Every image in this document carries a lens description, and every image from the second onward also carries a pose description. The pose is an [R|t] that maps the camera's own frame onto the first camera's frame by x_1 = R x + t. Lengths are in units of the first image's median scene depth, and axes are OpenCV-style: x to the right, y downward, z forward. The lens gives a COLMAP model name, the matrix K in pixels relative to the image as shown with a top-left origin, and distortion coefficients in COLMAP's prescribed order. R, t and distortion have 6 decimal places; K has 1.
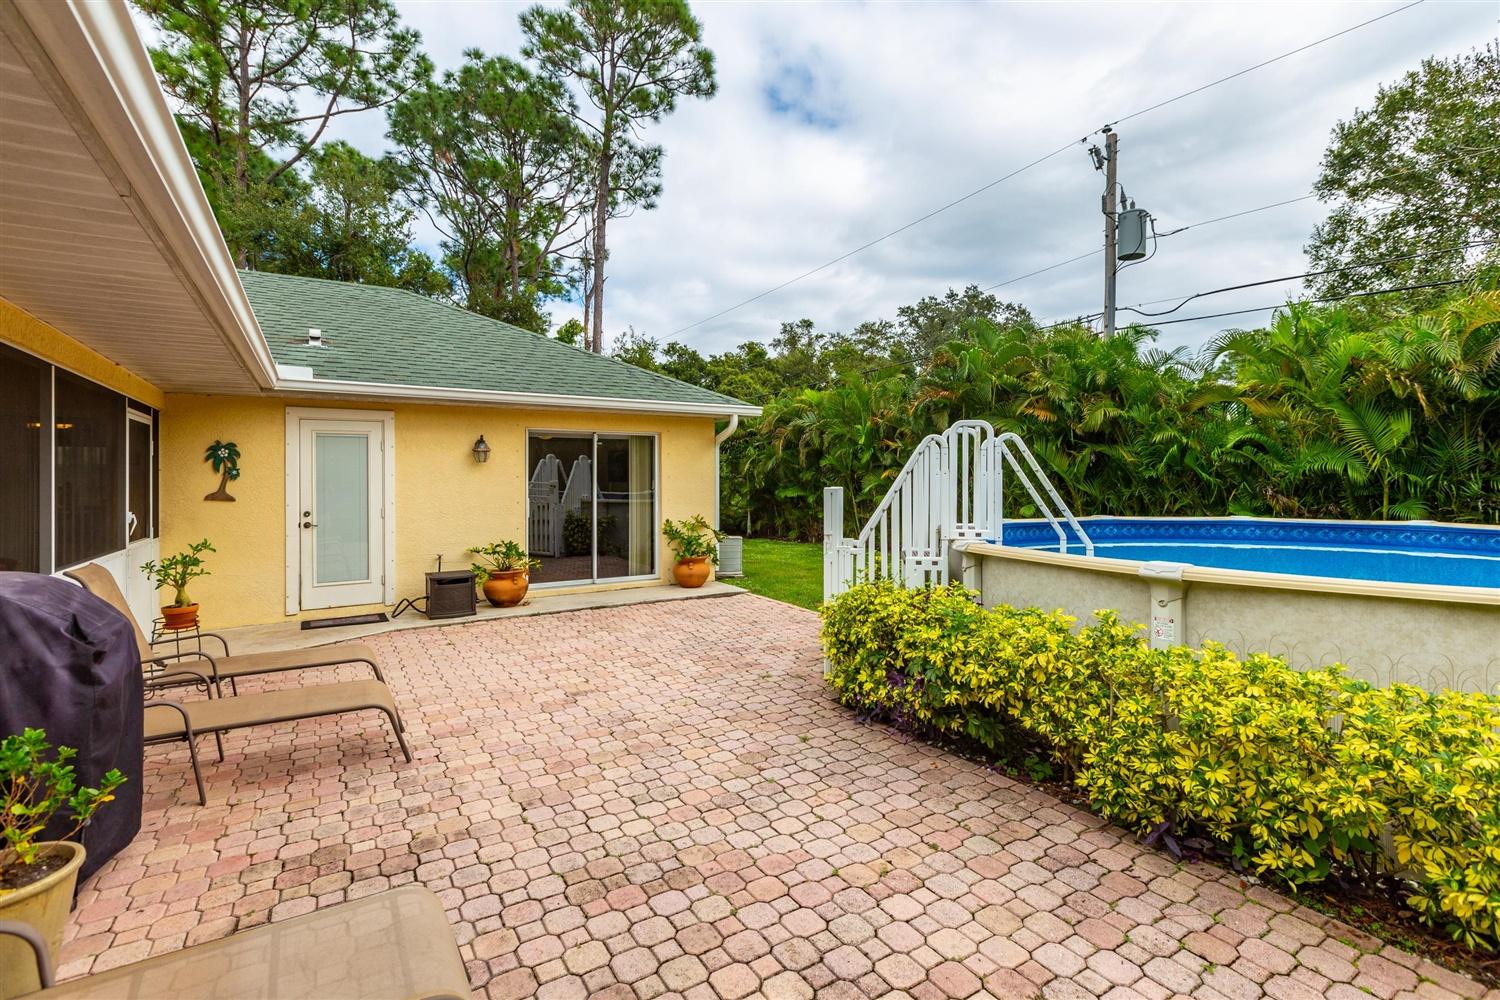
lens RADIAL K [[676.6, 0, 750.9], [0, 676.6, 471.0], [0, 0, 1]] dist [0.004092, -0.001062]
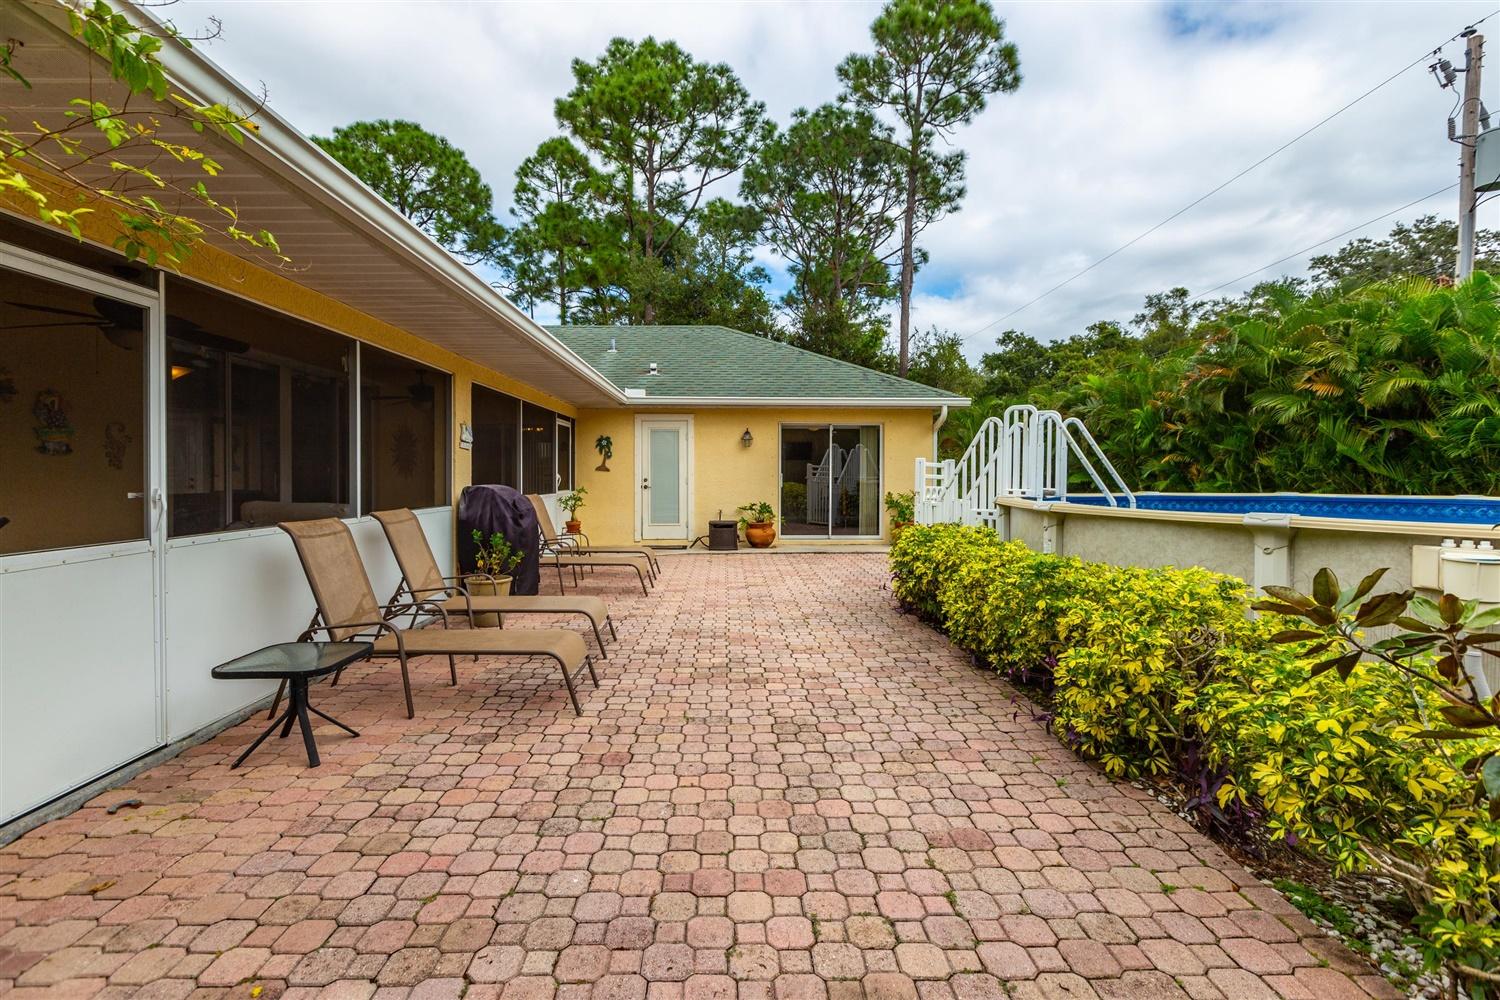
lens RADIAL K [[676.6, 0, 750.9], [0, 676.6, 471.0], [0, 0, 1]] dist [0.004092, -0.001062]
pose [[0.865518, 0.004027, -0.500862, 0.110283], [0.000593, 0.999959, 0.009066, 0.008235], [0.500878, -0.008144, 0.865479, -0.080060]]
